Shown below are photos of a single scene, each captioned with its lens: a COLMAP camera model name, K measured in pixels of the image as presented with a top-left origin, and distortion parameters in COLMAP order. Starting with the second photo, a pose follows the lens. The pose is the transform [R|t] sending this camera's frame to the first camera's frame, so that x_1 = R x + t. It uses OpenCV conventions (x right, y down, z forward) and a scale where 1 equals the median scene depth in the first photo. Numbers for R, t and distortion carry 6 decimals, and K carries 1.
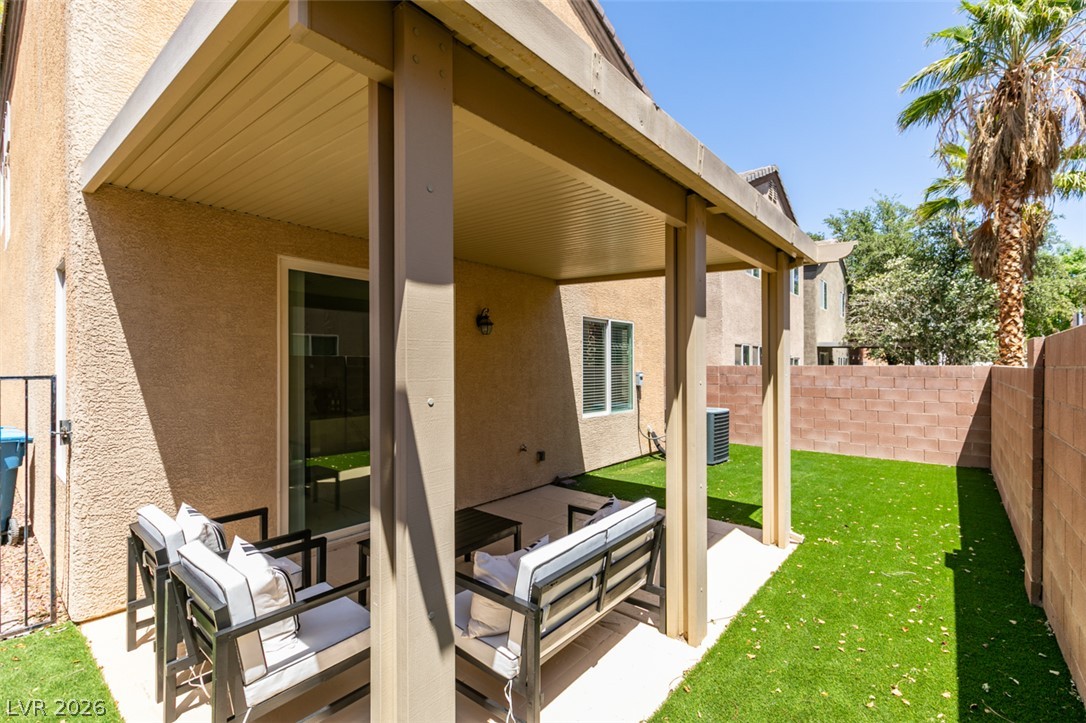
lens RADIAL K [[488.4, 0, 527.7], [0, 488.4, 358.1], [0, 0, 1]] dist [-0.001353, -0.000707]
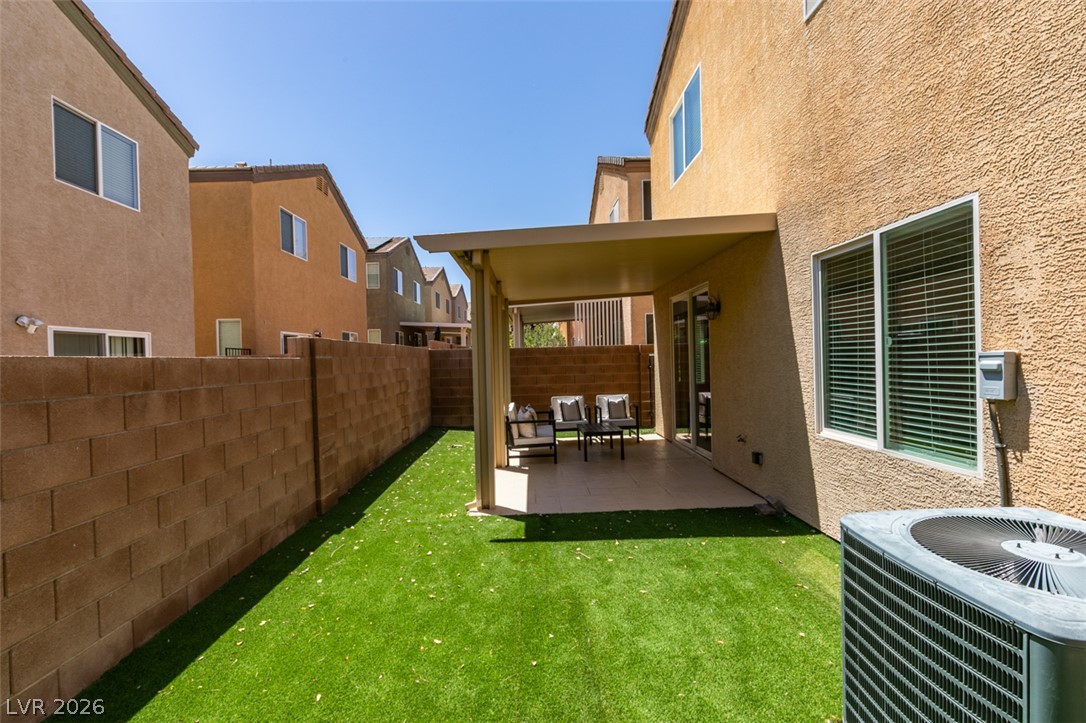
lens RADIAL K [[488.4, 0, 547.5], [0, 488.4, 363.8], [0, 0, 1]] dist [-0.001353, -0.000707]
pose [[-0.728062, 0.025347, -0.685042, 0.646737], [0.031853, 0.999488, 0.003129, 0.025377], [0.684770, -0.019543, -0.728497, 1.060634]]
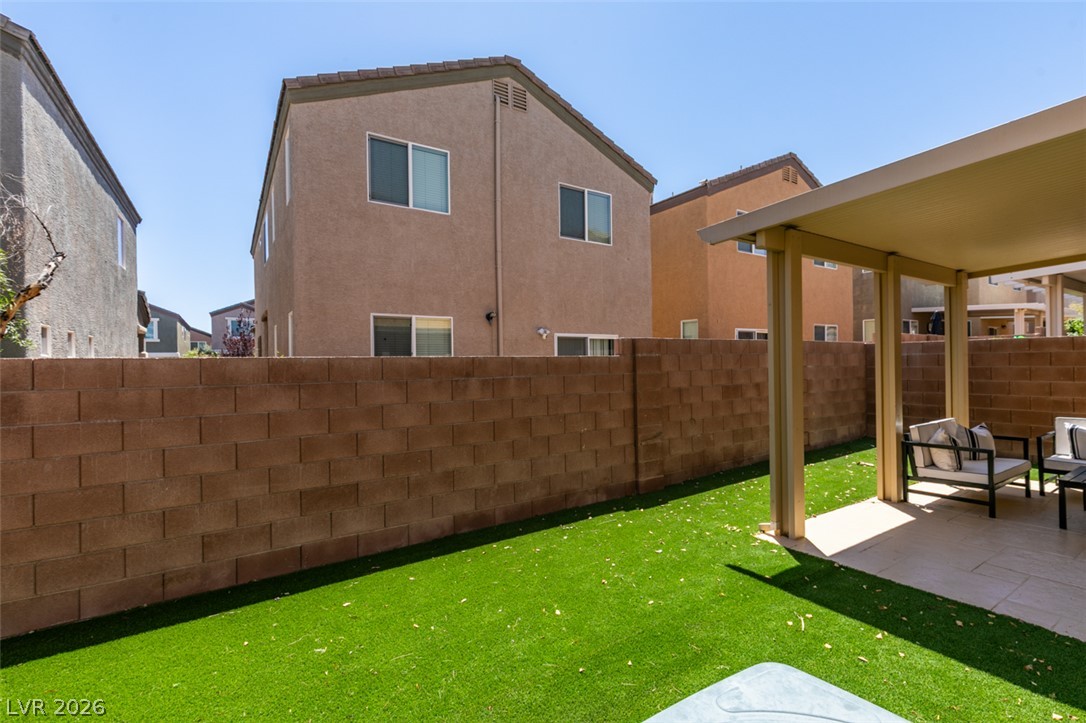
lens RADIAL K [[488.4, 0, 533.8], [0, 488.4, 365.4], [0, 0, 1]] dist [-0.001353, -0.000707]
pose [[-0.961762, 0.012682, 0.273592, 0.398905], [0.011459, 0.999916, -0.006068, 0.027118], [-0.273646, -0.002701, -0.961827, 1.124436]]
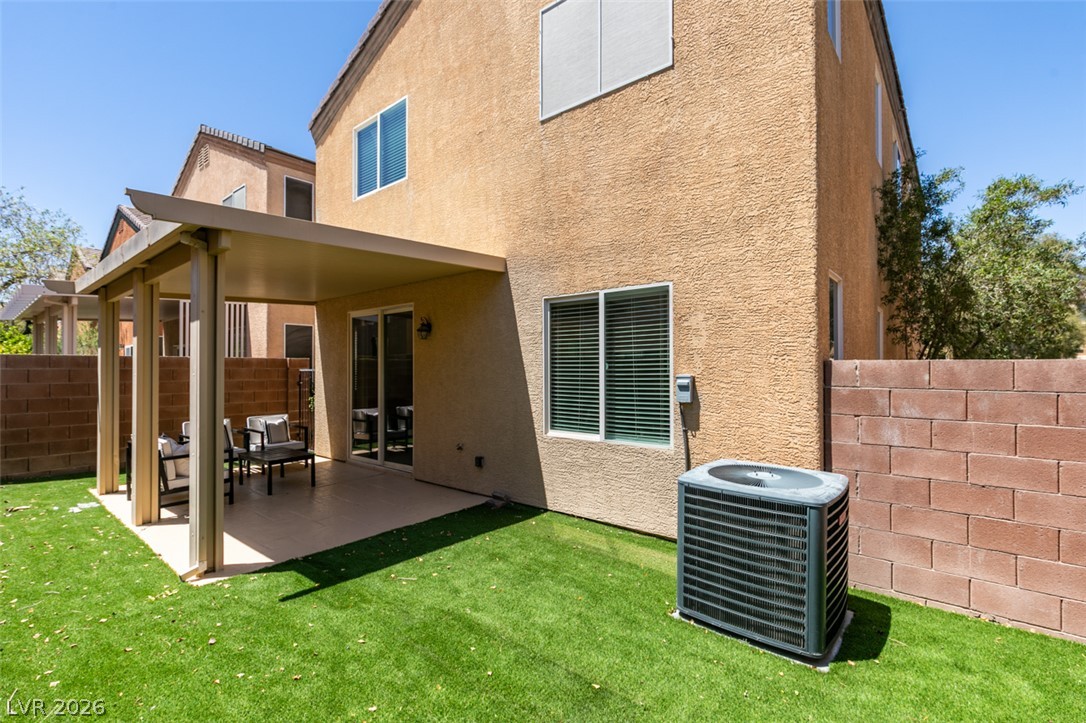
lens RADIAL K [[488.4, 0, 549.3], [0, 488.4, 365.0], [0, 0, 1]] dist [-0.001353, -0.000707]
pose [[0.037737, -0.006508, -0.999267, 0.761187], [0.013282, 0.999894, -0.006010, 0.017809], [0.999199, -0.013045, 0.037820, 0.863635]]
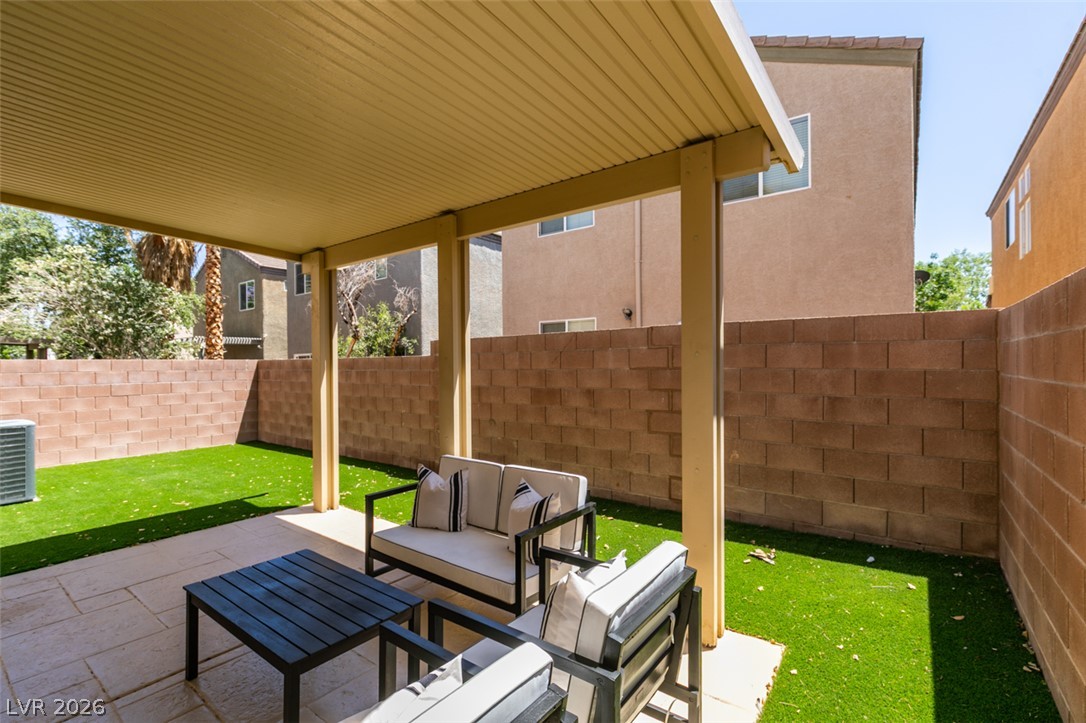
lens RADIAL K [[488.4, 0, 538.6], [0, 488.4, 363.3], [0, 0, 1]] dist [-0.001353, -0.000707]
pose [[-0.067340, 0.000802, 0.997730, -0.349147], [-0.000292, 1.000000, -0.000824, 0.024619], [-0.997730, -0.000347, -0.067340, 0.325866]]
